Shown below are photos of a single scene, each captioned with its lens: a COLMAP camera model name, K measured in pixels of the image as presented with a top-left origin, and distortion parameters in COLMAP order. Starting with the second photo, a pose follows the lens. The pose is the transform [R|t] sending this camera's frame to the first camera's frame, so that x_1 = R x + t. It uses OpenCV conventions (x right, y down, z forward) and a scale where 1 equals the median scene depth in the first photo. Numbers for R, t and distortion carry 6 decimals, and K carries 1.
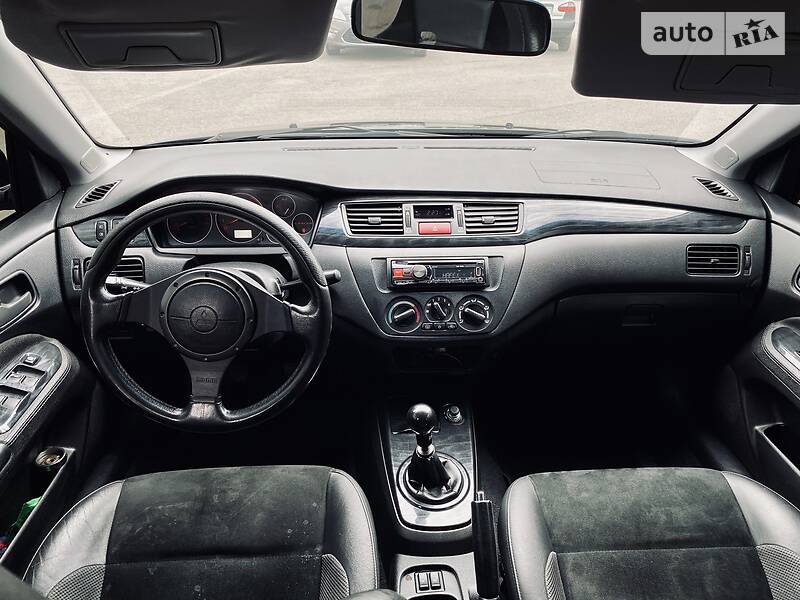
lens RADIAL K [[611.7, 0, 400.0], [0, 611.7, 300.0], [0, 0, 1]] dist [0.060957, -0.107502]
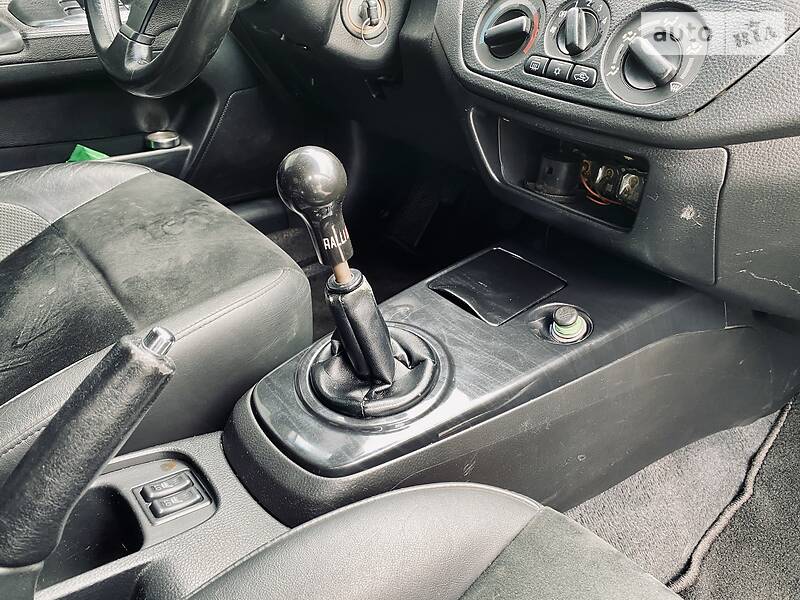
lens RADIAL K [[620.4, 0, 395.8], [0, 620.4, 305.0], [0, 0, 1]] dist [0.004387, 0.004178]
pose [[0.579925, 0.446197, -0.681612, 0.348248], [-0.387526, 0.887041, 0.250963, 0.118765], [0.716597, 0.118603, 0.687330, 0.660038]]
